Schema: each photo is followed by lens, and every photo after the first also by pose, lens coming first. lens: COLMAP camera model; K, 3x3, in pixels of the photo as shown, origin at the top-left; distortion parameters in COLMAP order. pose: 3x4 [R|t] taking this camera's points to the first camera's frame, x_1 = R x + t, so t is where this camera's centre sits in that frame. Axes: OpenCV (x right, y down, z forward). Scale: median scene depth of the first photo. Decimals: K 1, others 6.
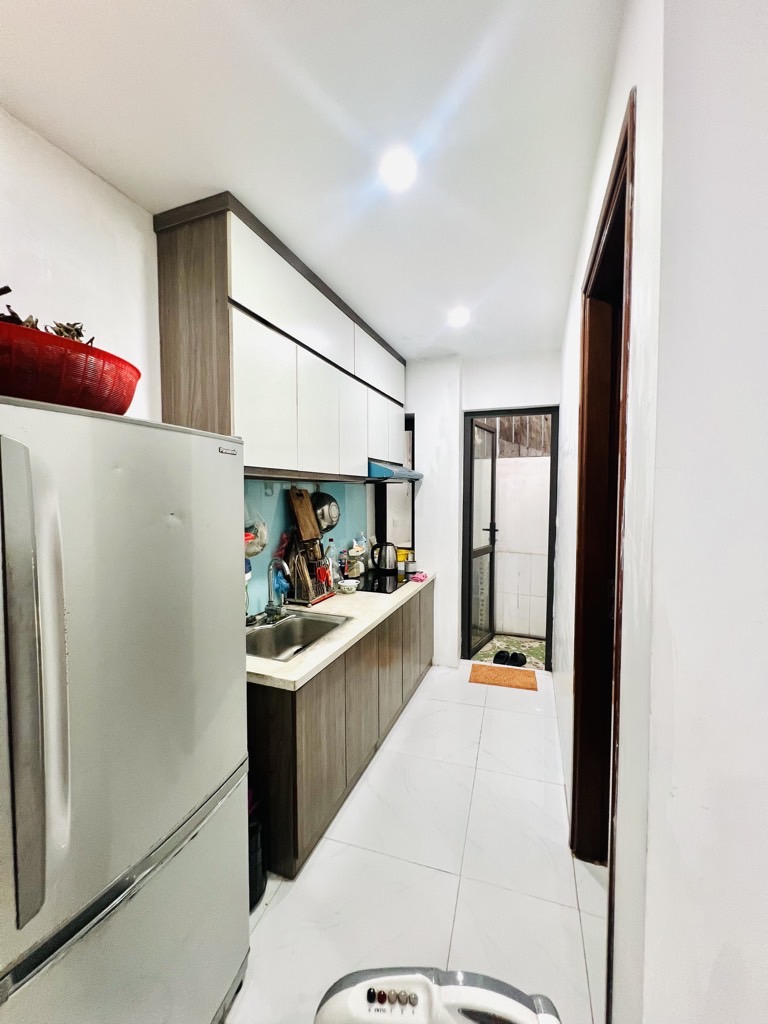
lens RADIAL K [[406.4, 0, 384.0], [0, 406.4, 512.0], [0, 0, 1]] dist [-0.001300, -0.000096]
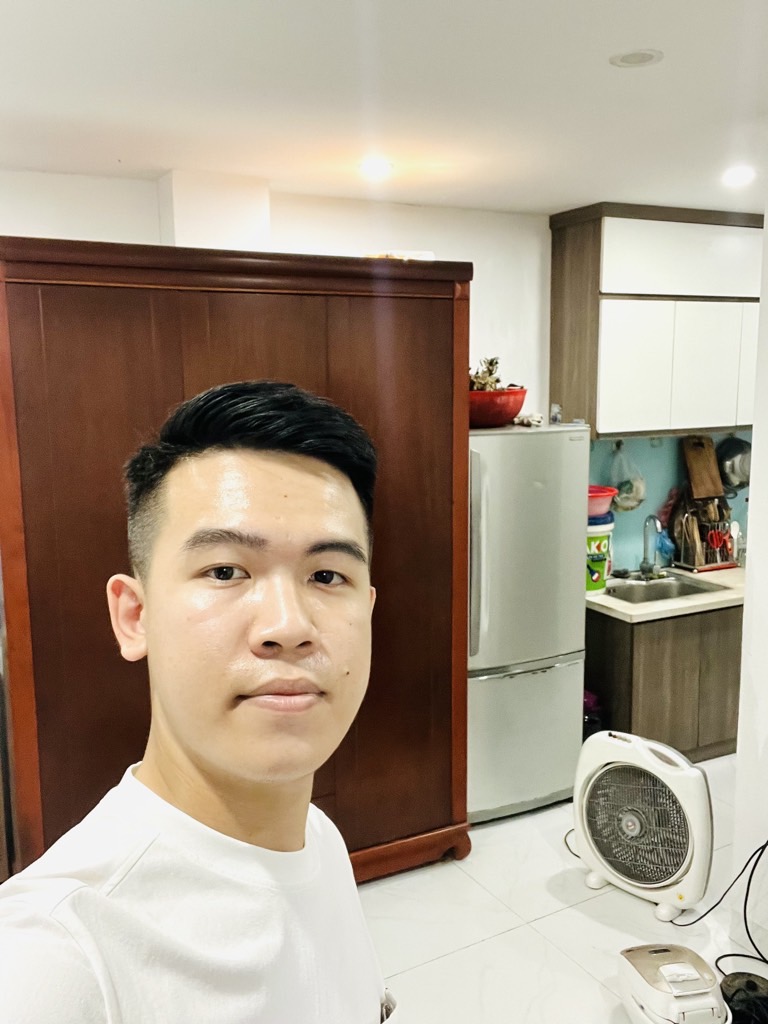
lens RADIAL K [[898.1, 0, 380.7], [0, 898.1, 506.7], [0, 0, 1]] dist [0.037979, -0.007955]
pose [[0.737292, 0.089255, -0.669653, 0.621422], [-0.017526, 0.993428, 0.113113, -0.123223], [0.675347, -0.071661, 0.734010, -0.908004]]
